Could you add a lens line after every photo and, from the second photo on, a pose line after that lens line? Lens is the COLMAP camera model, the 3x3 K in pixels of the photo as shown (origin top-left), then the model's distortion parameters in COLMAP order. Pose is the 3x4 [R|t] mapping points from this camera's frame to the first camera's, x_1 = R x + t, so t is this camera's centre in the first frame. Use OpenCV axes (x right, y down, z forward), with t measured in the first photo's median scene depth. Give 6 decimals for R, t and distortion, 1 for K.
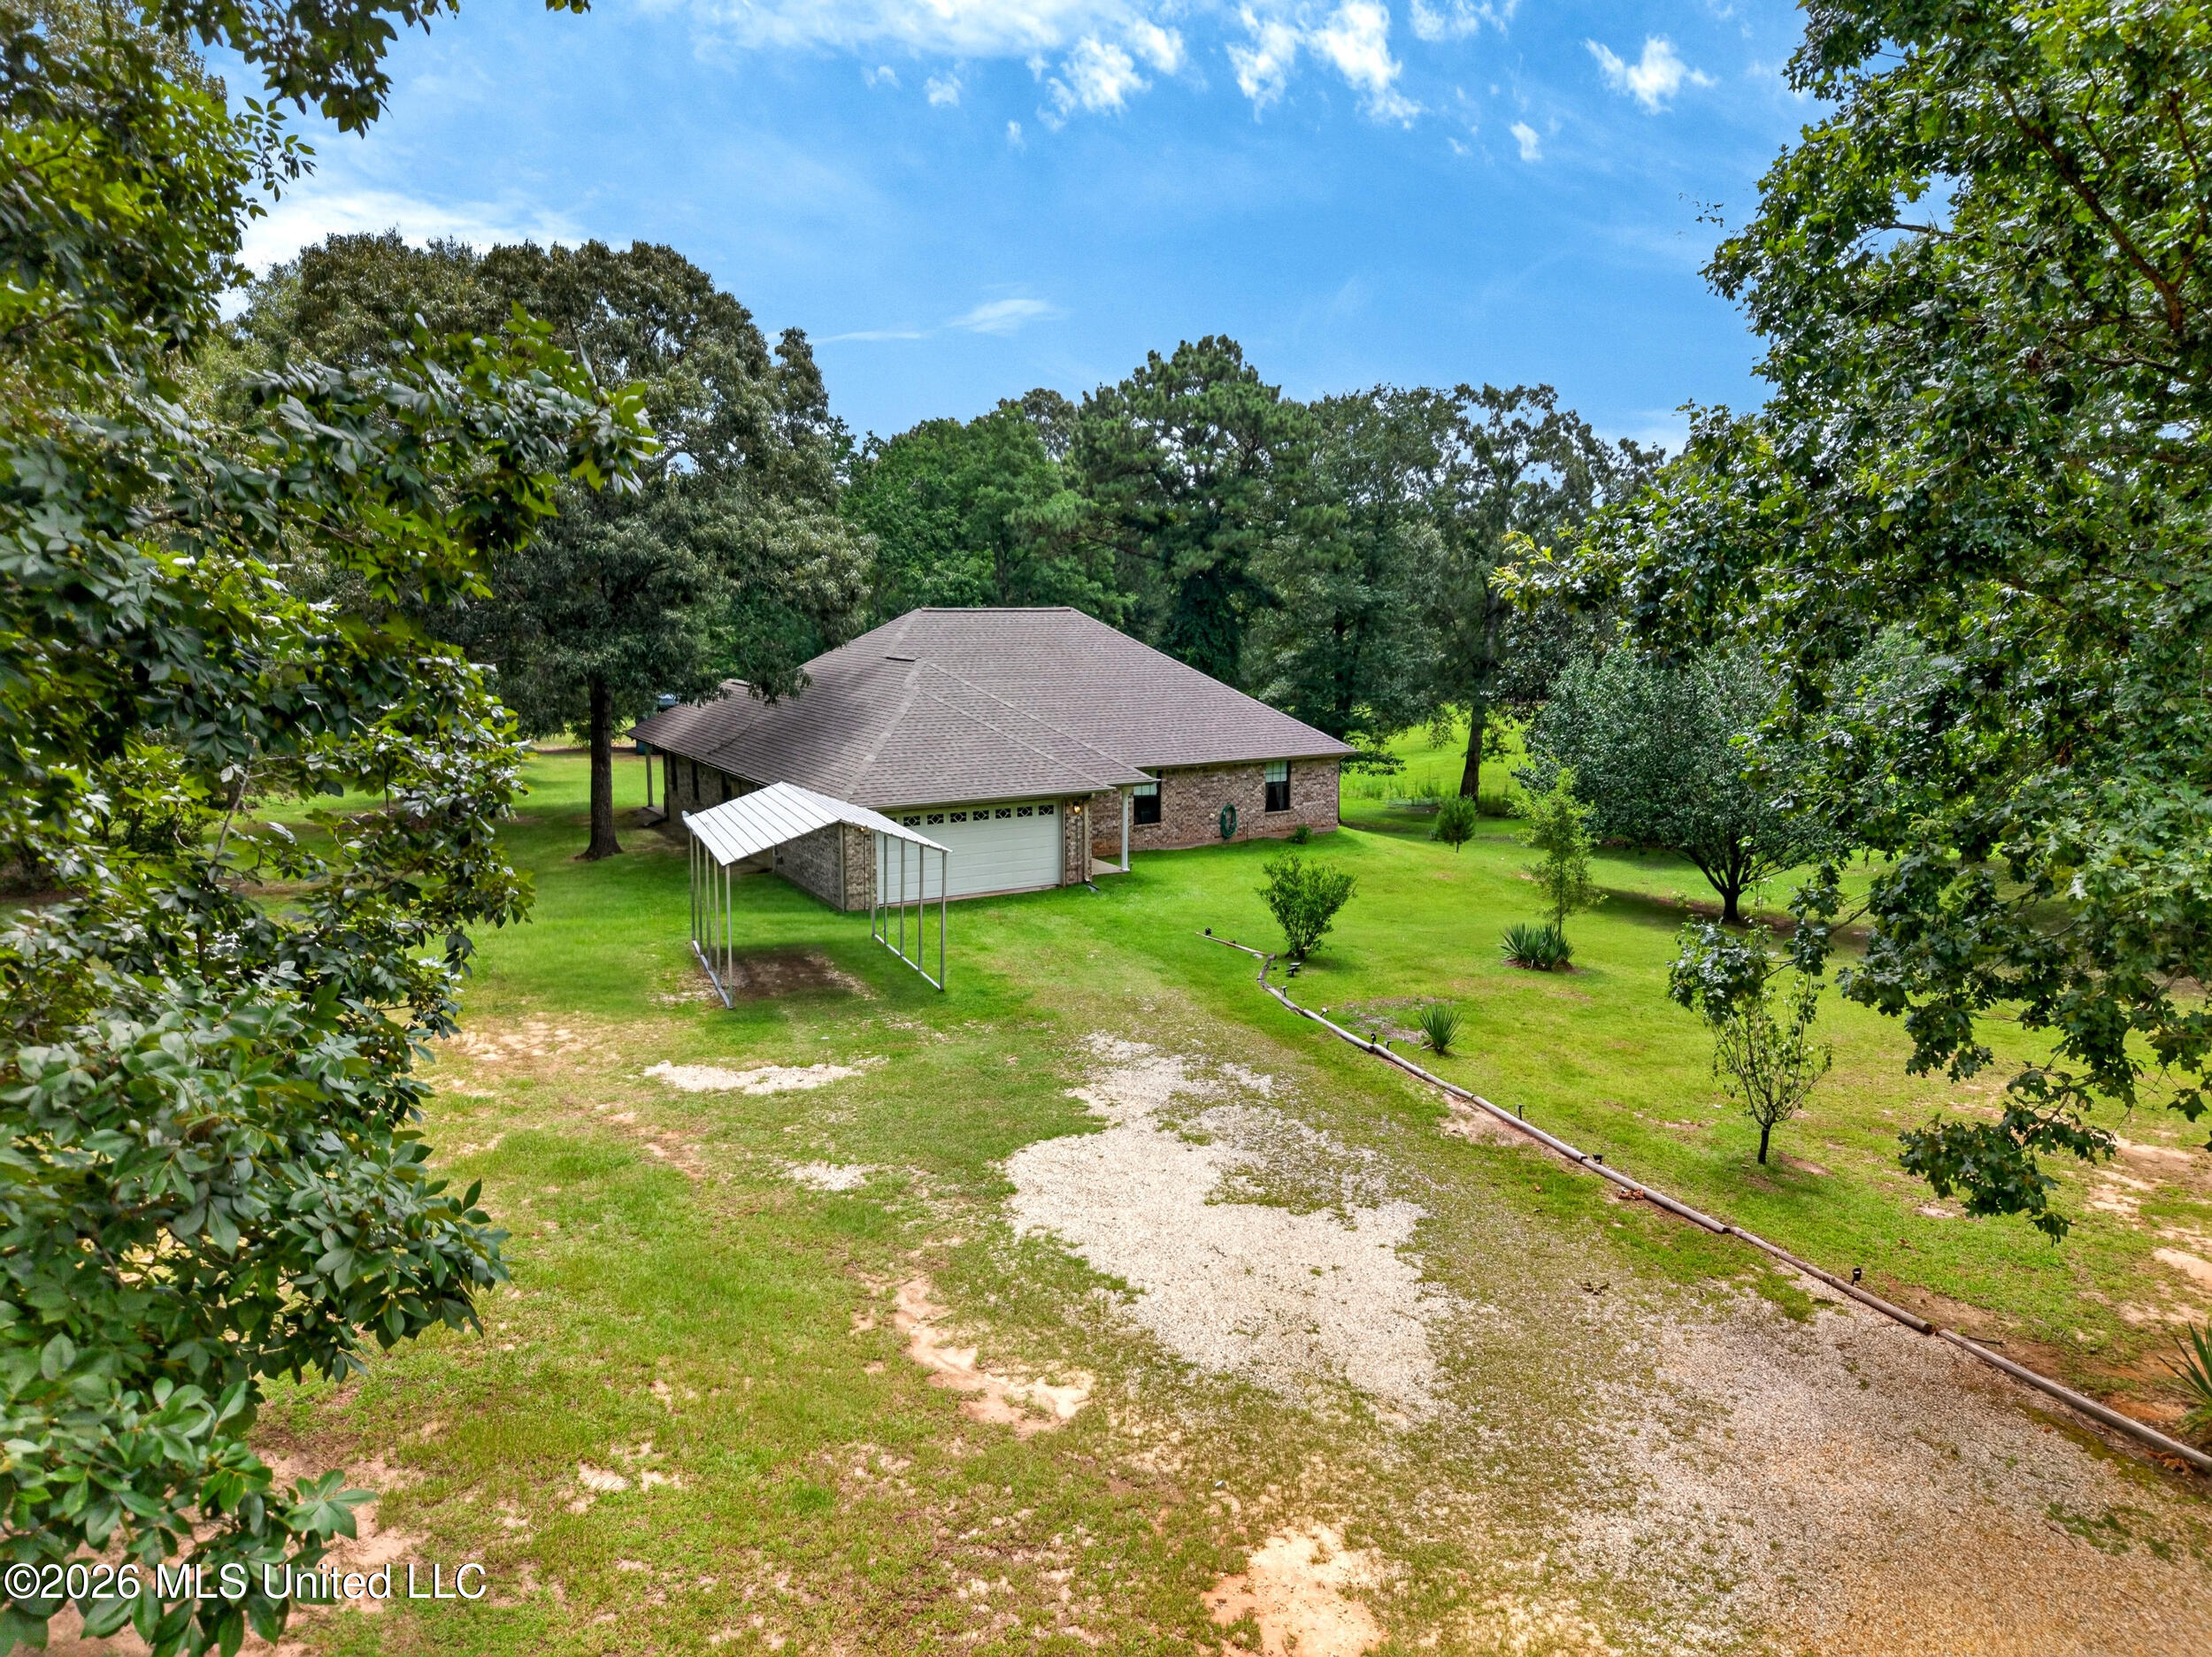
lens RADIAL K [[1490.9, 0, 1103.7], [0, 1490.9, 819.1], [0, 0, 1]] dist [0.002627, -0.003168]
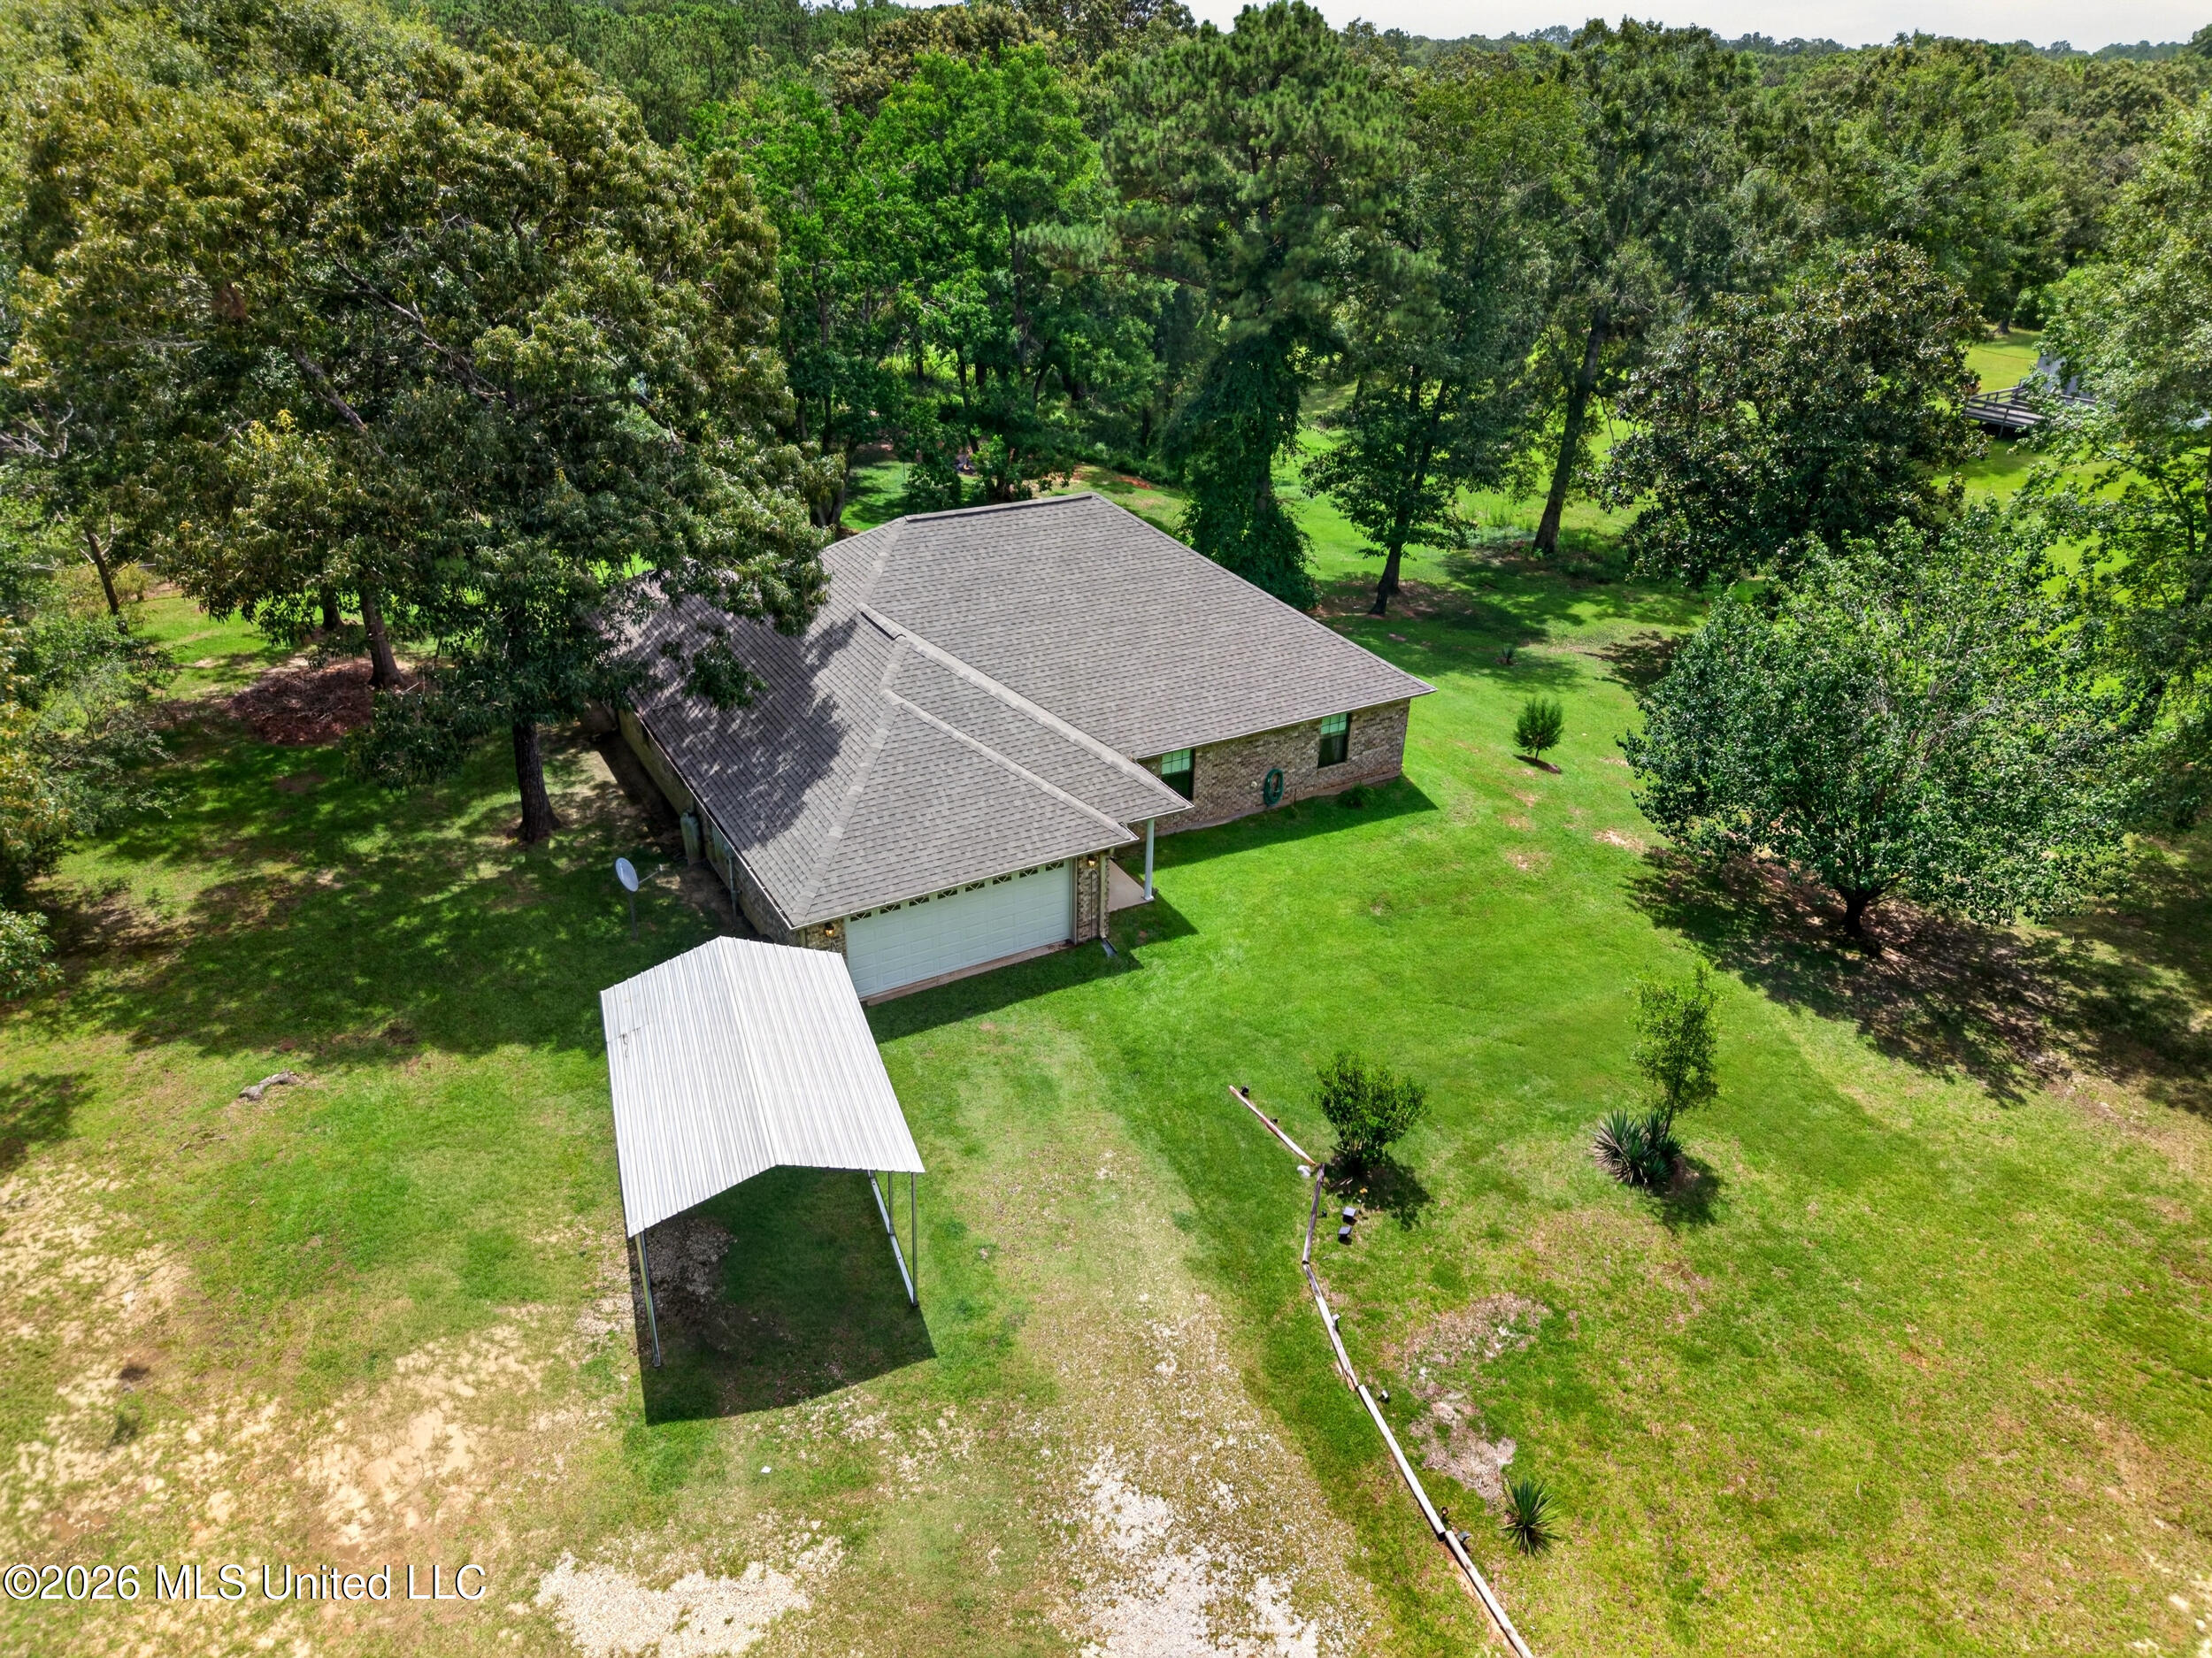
lens RADIAL K [[1490.9, 0, 1100.8], [0, 1490.9, 824.9], [0, 0, 1]] dist [0.002627, -0.003168]
pose [[0.999584, 0.024730, -0.014831, -0.000767], [-0.018581, 0.945685, 0.324554, -0.247709], [0.022052, -0.324144, 0.945751, 0.191813]]
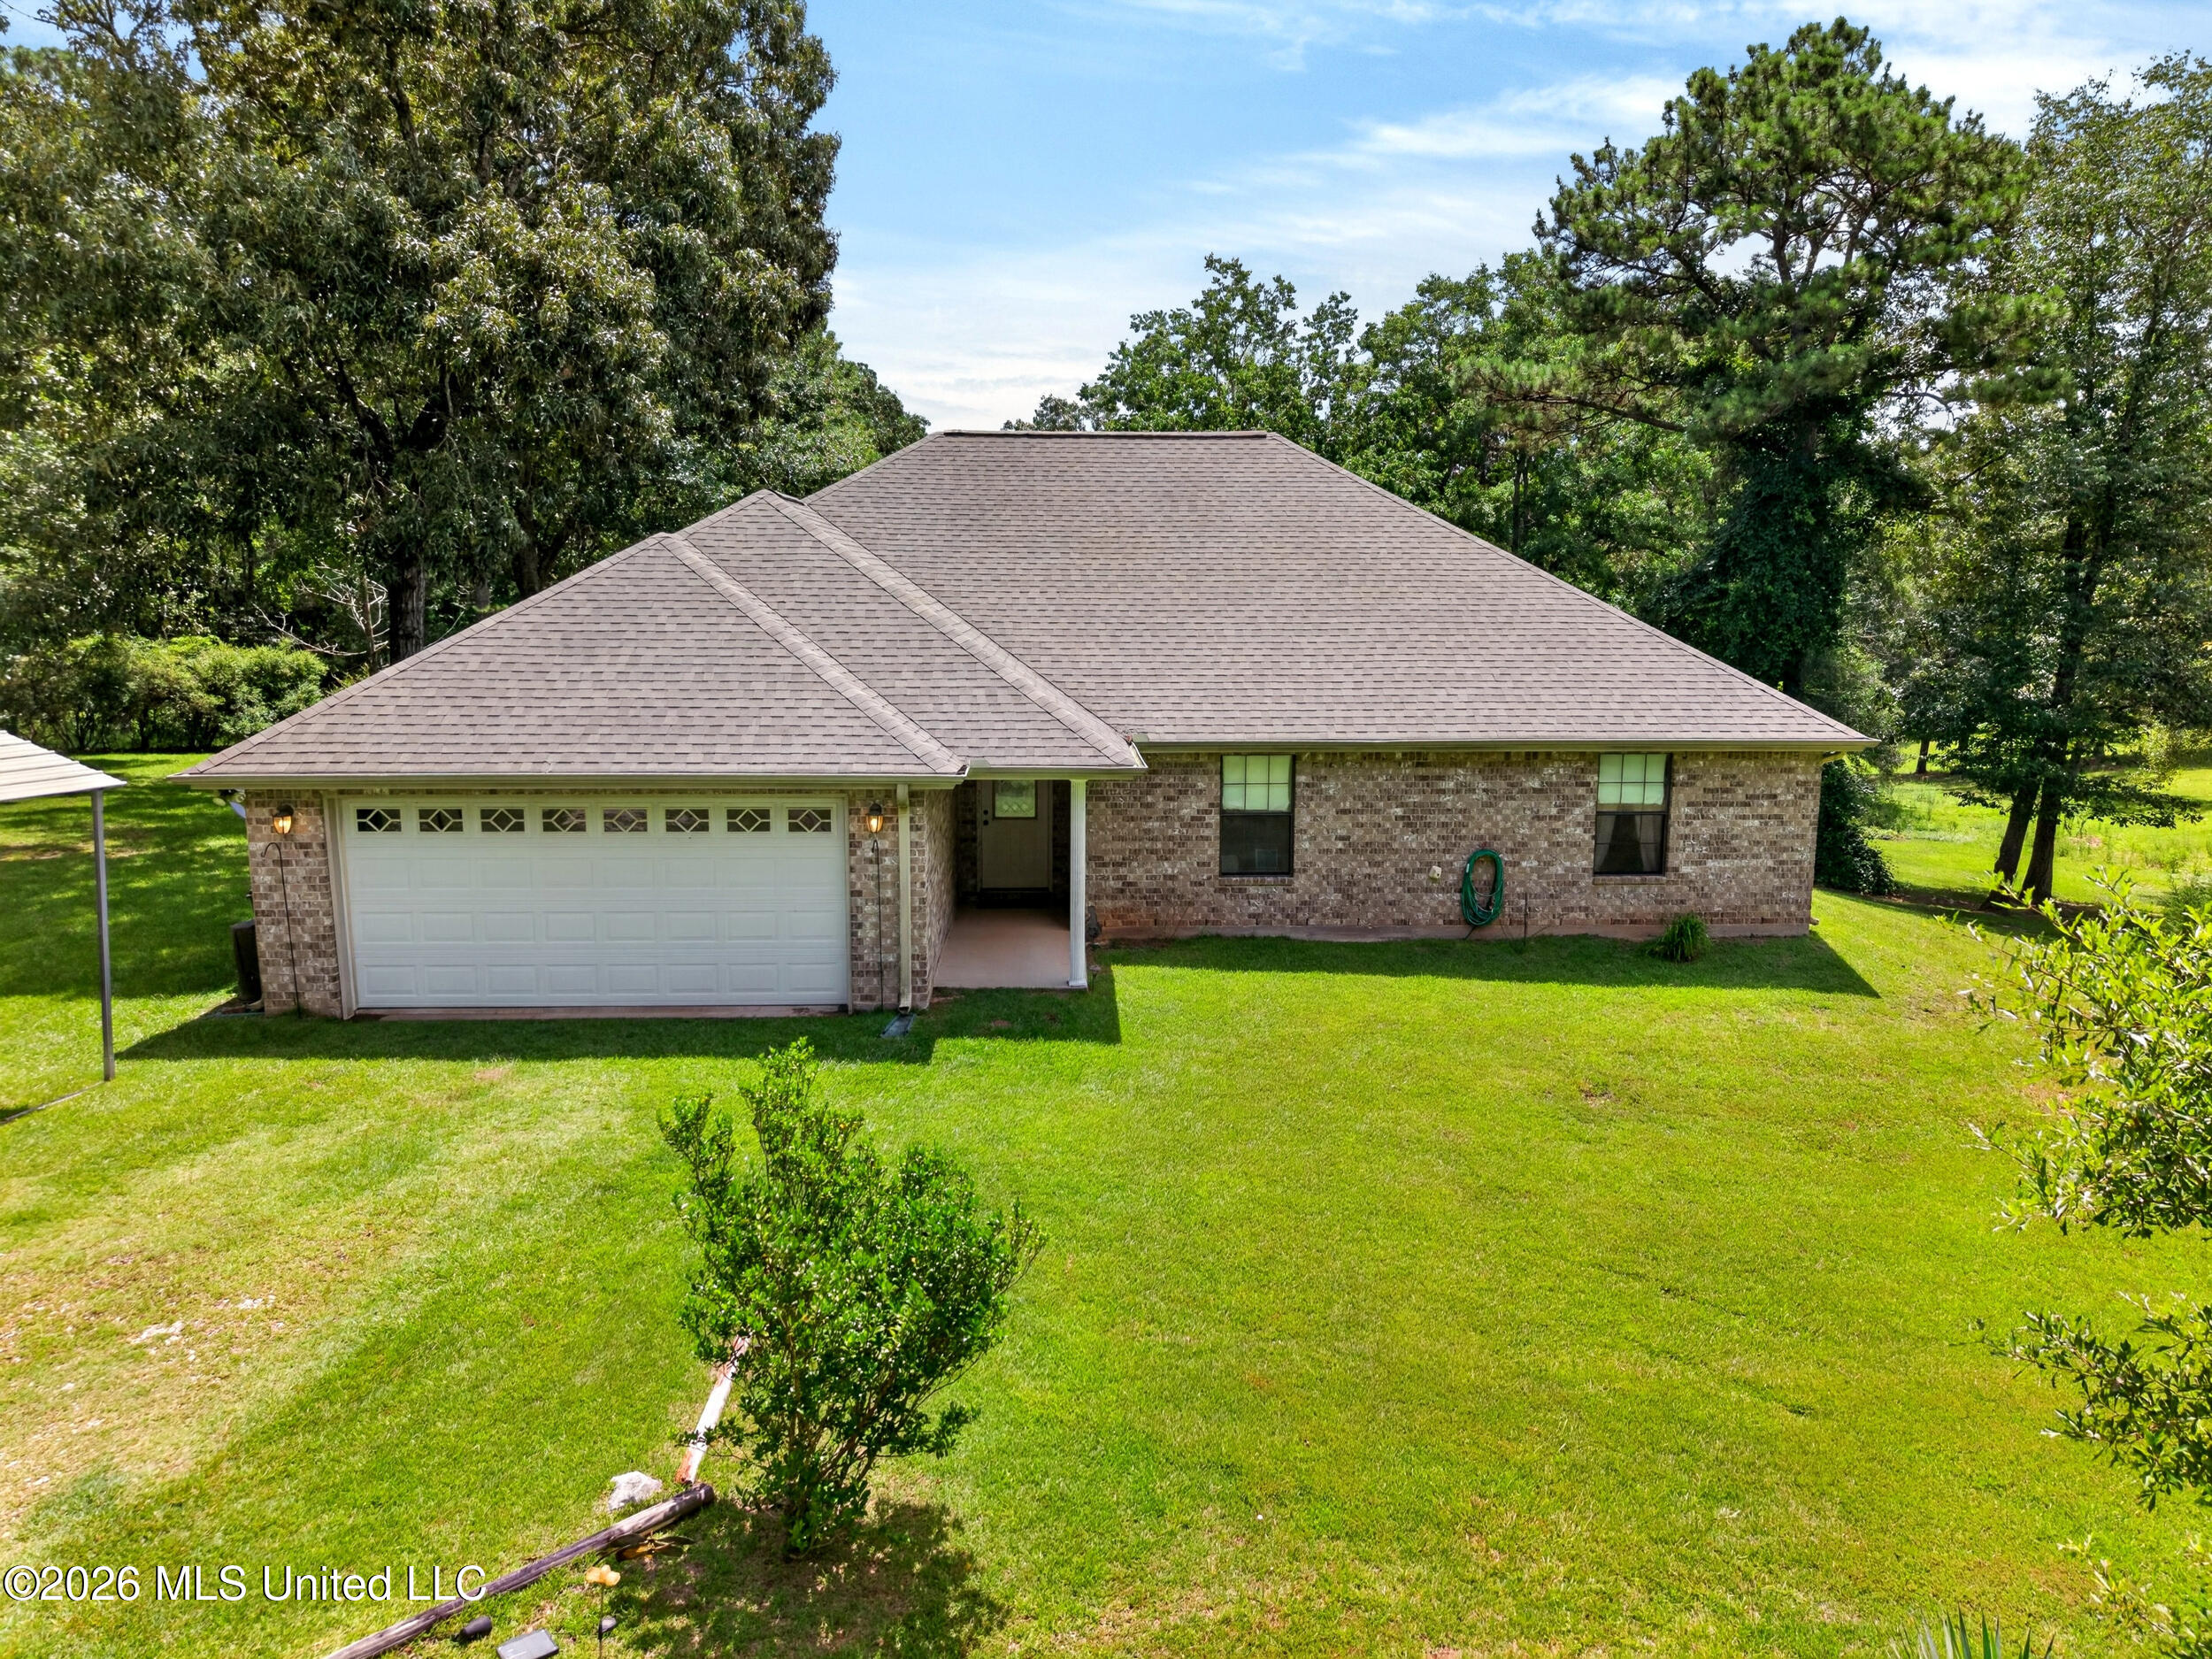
lens RADIAL K [[1491.0, 0, 1111.0], [0, 1491.0, 810.9], [0, 0, 1]] dist [0.002627, -0.003168]
pose [[0.876321, 0.067594, -0.476962, 0.188856], [-0.075262, 0.997159, 0.003036, -0.013446], [0.475812, 0.033236, 0.878919, 0.575860]]
